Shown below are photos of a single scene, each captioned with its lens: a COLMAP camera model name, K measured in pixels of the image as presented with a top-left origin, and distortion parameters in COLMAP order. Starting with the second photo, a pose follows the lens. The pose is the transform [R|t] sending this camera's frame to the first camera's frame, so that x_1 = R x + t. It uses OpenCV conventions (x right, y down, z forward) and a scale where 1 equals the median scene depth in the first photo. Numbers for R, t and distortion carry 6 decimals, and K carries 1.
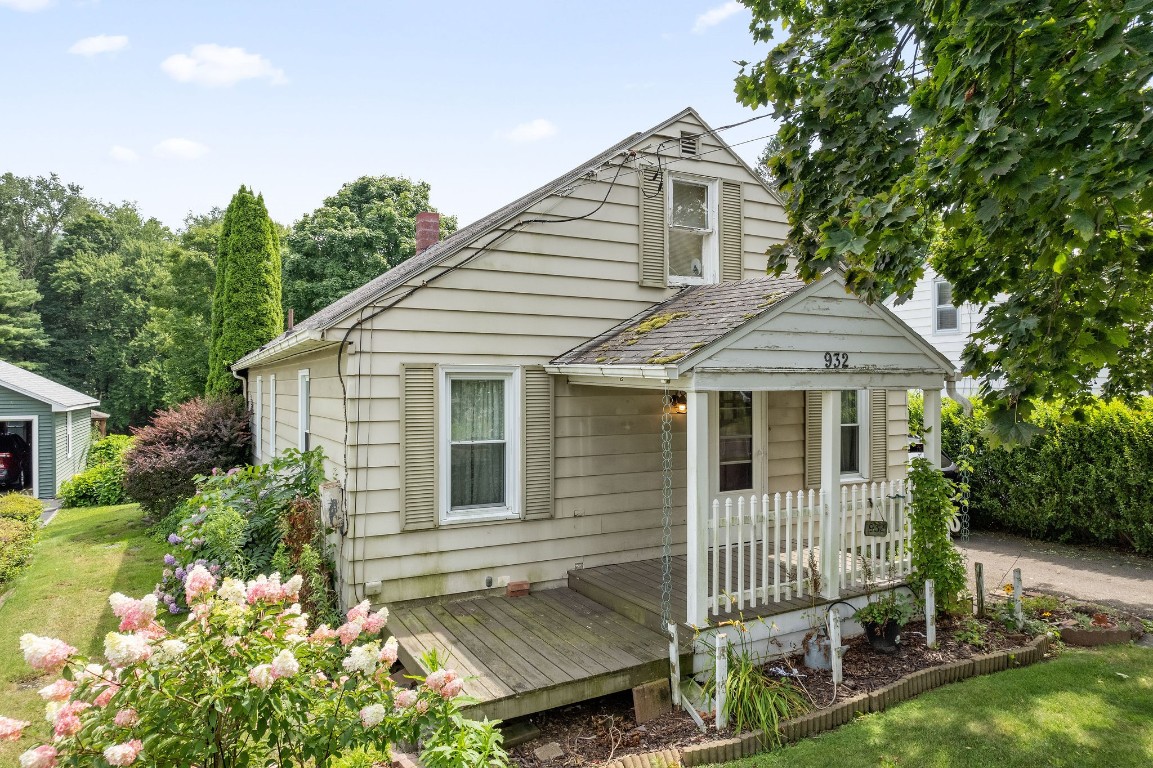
lens RADIAL K [[747.1, 0, 567.6], [0, 747.1, 390.8], [0, 0, 1]] dist [-0.072016, 0.067030]
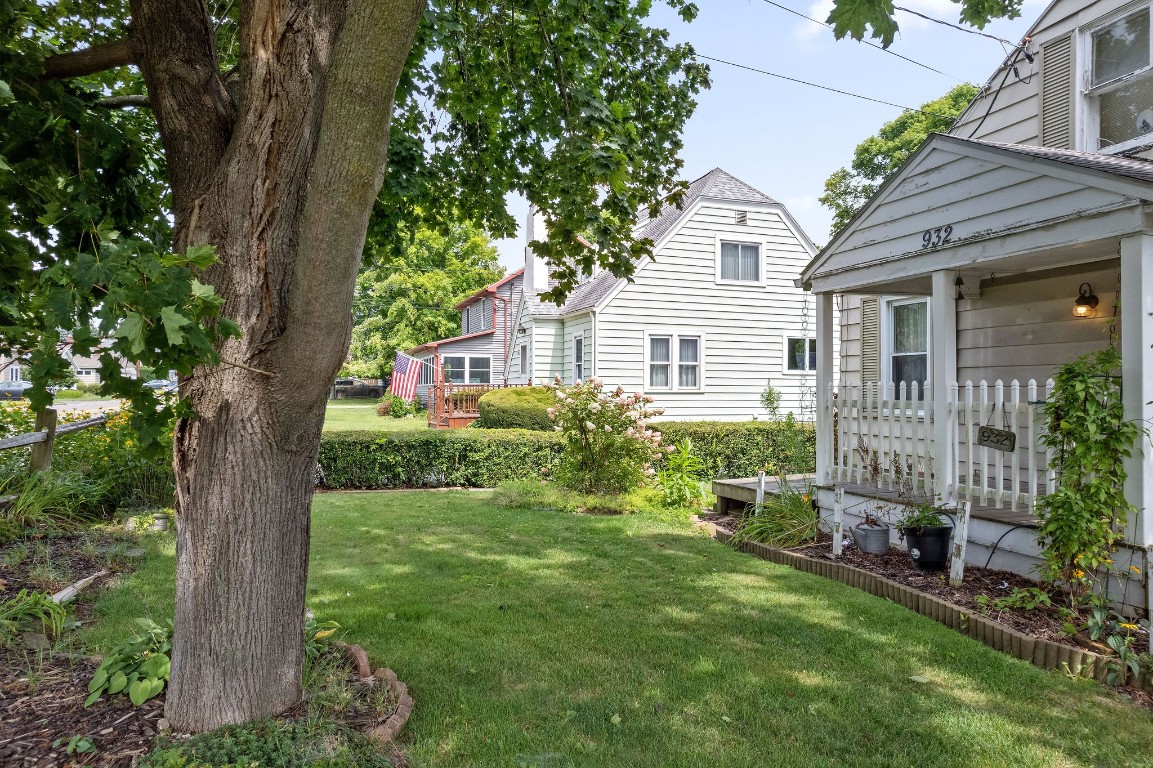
lens RADIAL K [[747.1, 0, 567.6], [0, 747.1, 390.8], [0, 0, 1]] dist [-0.072016, 0.067030]
pose [[-0.175422, 0.003786, -0.984486, 1.300653], [-0.016241, 0.999845, 0.006739, 0.143297], [0.984359, 0.017172, -0.175333, 0.716222]]
